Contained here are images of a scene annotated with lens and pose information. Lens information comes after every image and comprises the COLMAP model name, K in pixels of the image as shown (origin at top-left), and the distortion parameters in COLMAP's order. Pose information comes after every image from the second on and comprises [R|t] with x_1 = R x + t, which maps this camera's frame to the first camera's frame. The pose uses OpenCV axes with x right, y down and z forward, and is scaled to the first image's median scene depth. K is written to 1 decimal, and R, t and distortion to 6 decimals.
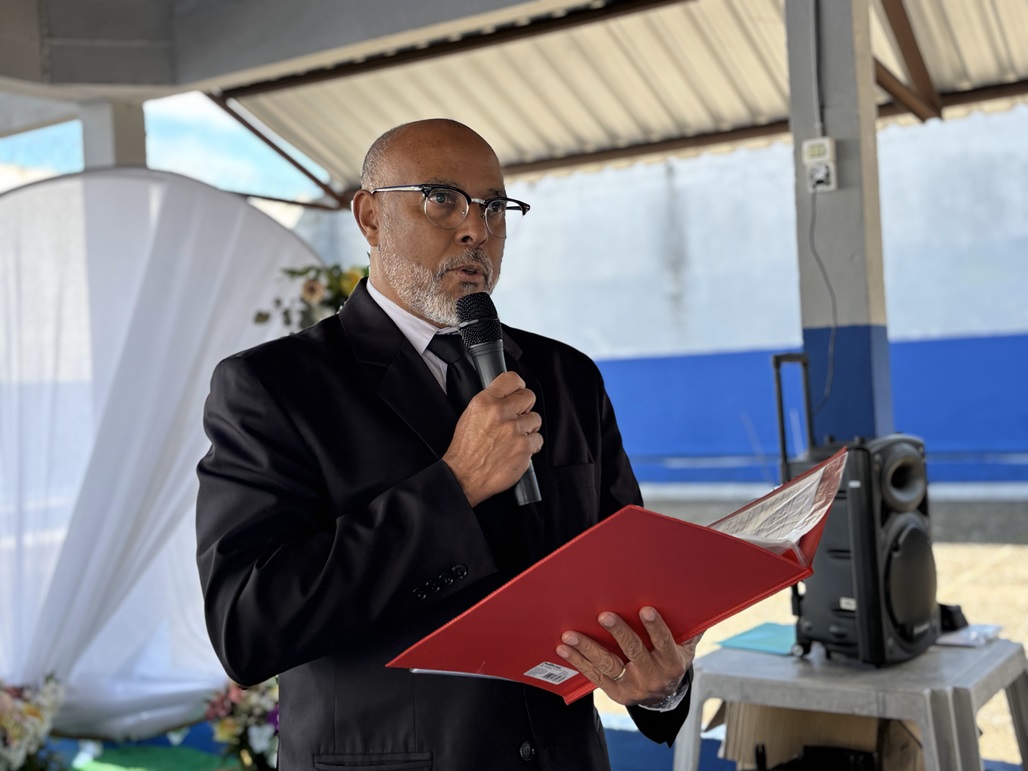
lens RADIAL K [[1215.9, 0, 507.8], [0, 1215.9, 368.4], [0, 0, 1]] dist [0.017374, 0.000000]
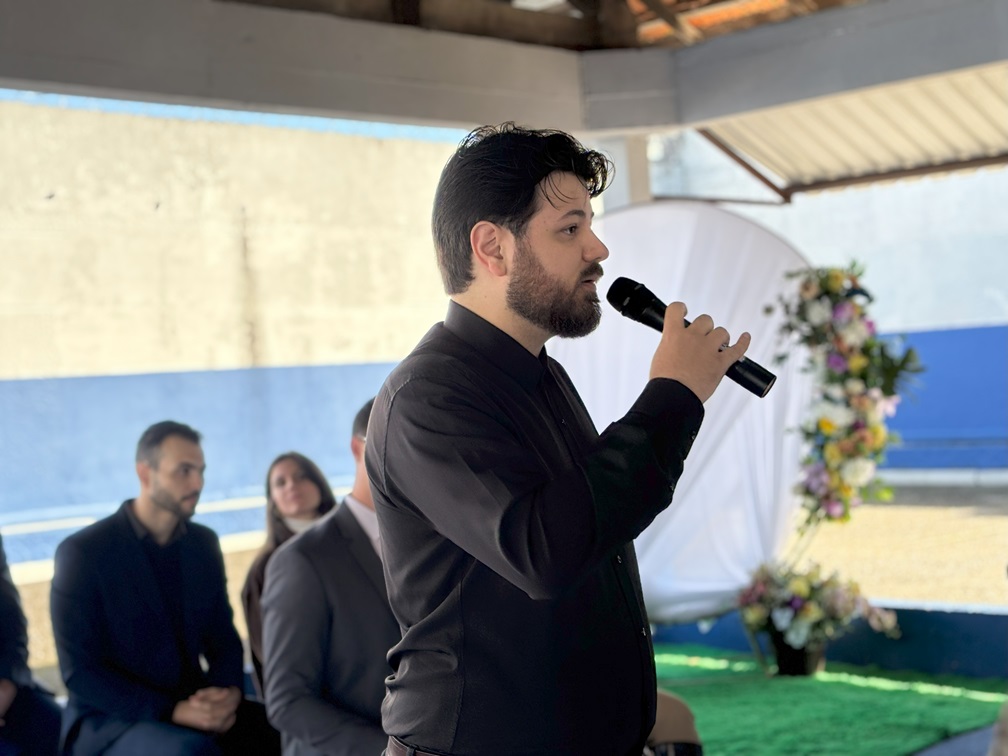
lens RADIAL K [[1572.5, 0, 513.8], [0, 1572.5, 368.7], [0, 0, 1]] dist [0.081849, 0.000000]
pose [[0.977138, -0.009766, -0.212380, -0.115940], [0.014387, 0.999692, 0.020225, -0.017166], [0.212117, -0.022819, 0.976978, -0.775054]]
